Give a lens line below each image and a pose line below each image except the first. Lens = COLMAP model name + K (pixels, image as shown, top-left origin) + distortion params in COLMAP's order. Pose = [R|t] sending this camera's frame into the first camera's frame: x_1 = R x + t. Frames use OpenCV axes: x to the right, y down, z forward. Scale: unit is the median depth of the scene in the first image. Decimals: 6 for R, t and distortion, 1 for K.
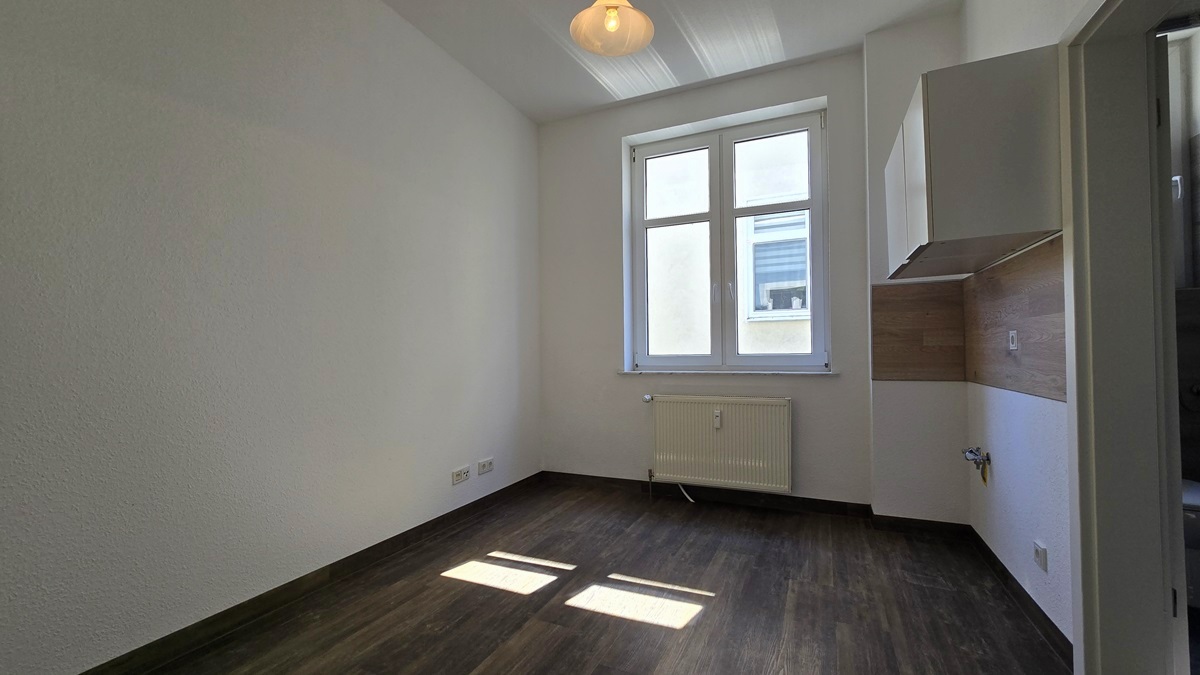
lens RADIAL K [[484.6, 0, 605.9], [0, 484.6, 344.3], [0, 0, 1]] dist [-0.006257, 0.001245]
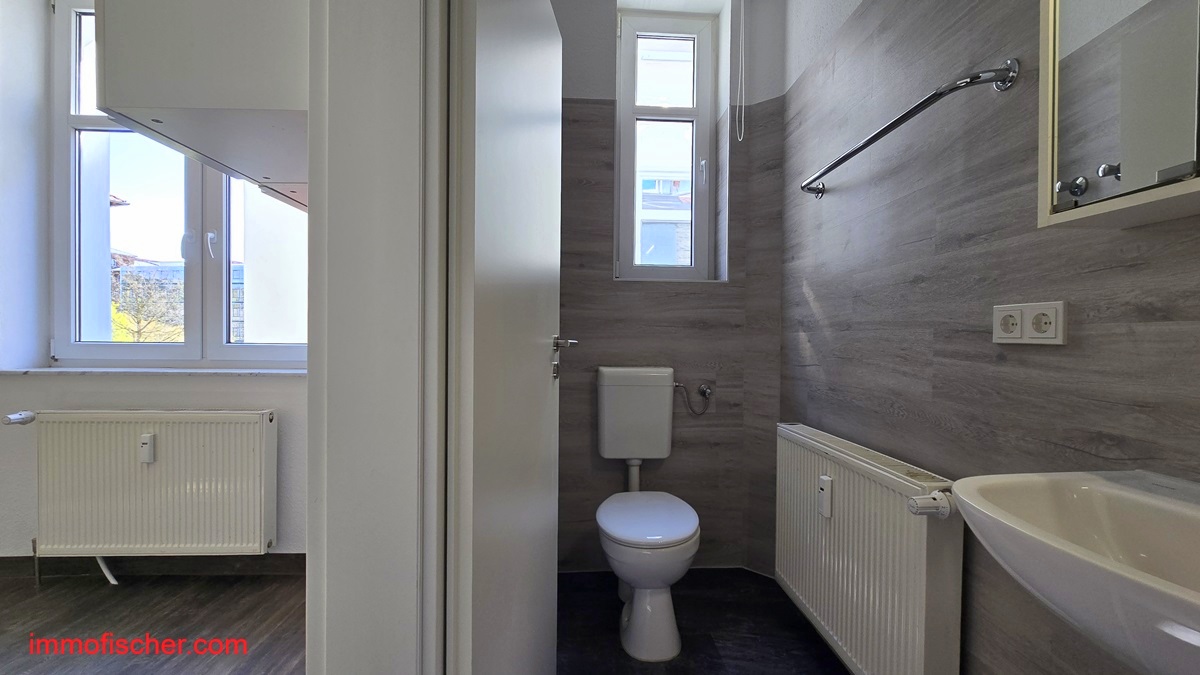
lens RADIAL K [[484.6, 0, 601.1], [0, 484.6, 346.7], [0, 0, 1]] dist [-0.006257, 0.001245]
pose [[0.887452, 0.015703, 0.460632, 0.525397], [-0.028813, 0.999355, 0.021443, -0.004317], [-0.459998, -0.032301, 0.887332, 0.226076]]
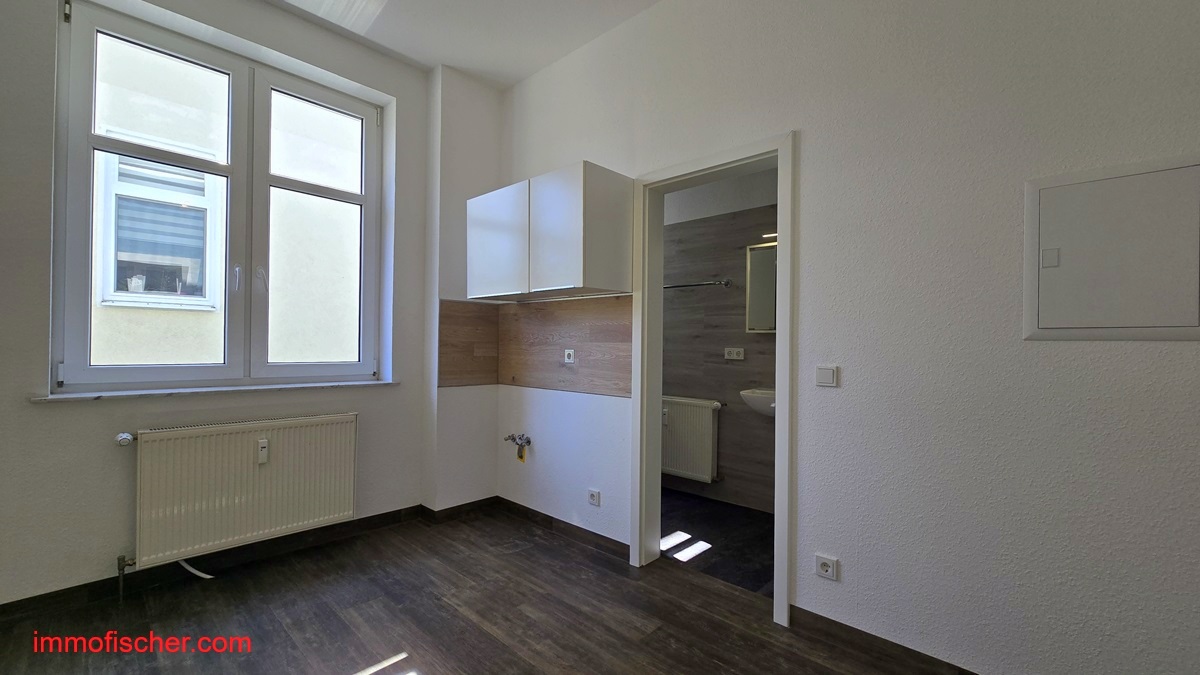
lens RADIAL K [[484.6, 0, 603.0], [0, 484.6, 344.6], [0, 0, 1]] dist [-0.006257, 0.001245]
pose [[0.325226, 0.017902, 0.945467, -0.355044], [-0.031272, 0.999478, -0.008168, -0.024296], [-0.945119, -0.026910, 0.325616, 0.301772]]
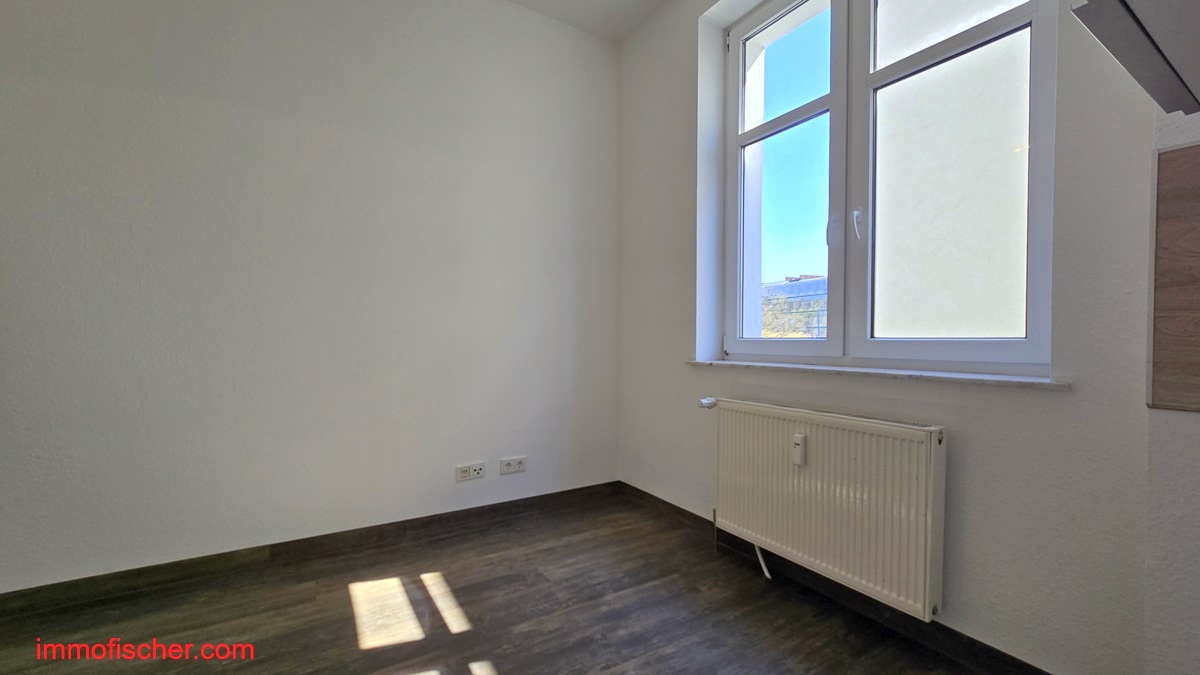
lens RADIAL K [[484.6, 0, 601.0], [0, 484.6, 347.7], [0, 0, 1]] dist [-0.006257, 0.001245]
pose [[0.829029, 0.025075, -0.558644, 0.405496], [-0.005128, 0.999293, 0.037245, 0.015708], [0.559183, -0.028013, 0.828571, 0.455245]]
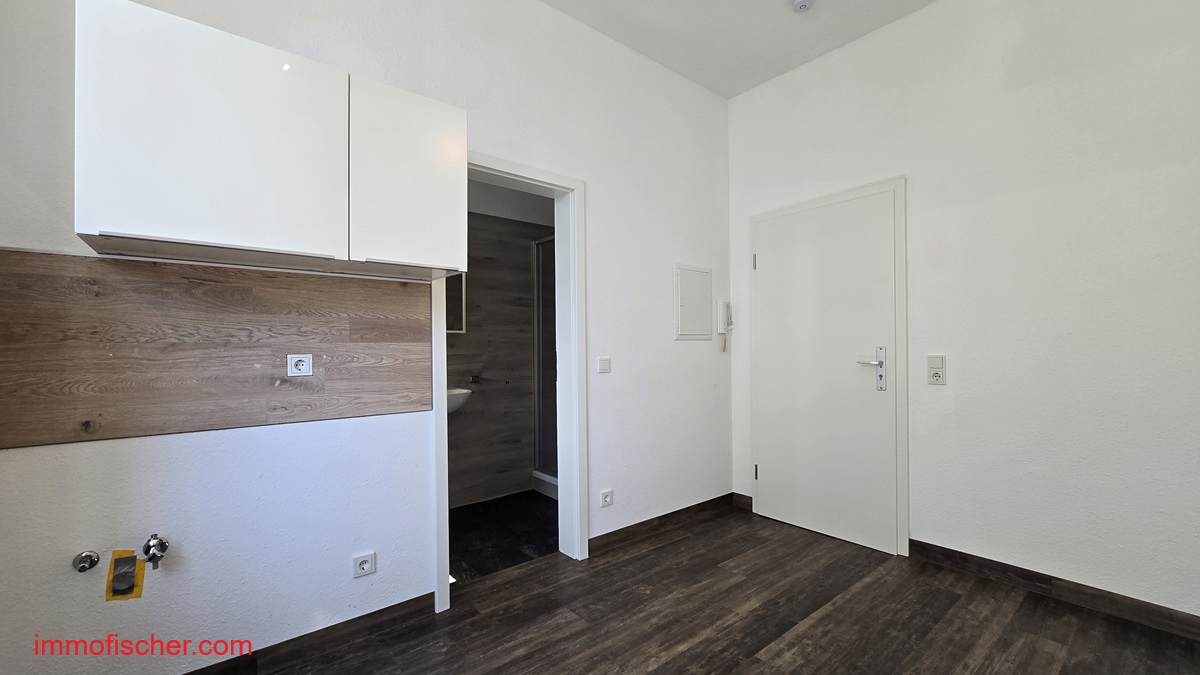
lens RADIAL K [[484.6, 0, 603.7], [0, 484.6, 343.6], [0, 0, 1]] dist [-0.006257, 0.001245]
pose [[-0.896427, 0.023017, 0.442594, -0.042586], [0.012114, 0.999550, -0.027445, -0.012035], [-0.443026, -0.019241, -0.896302, 1.093316]]
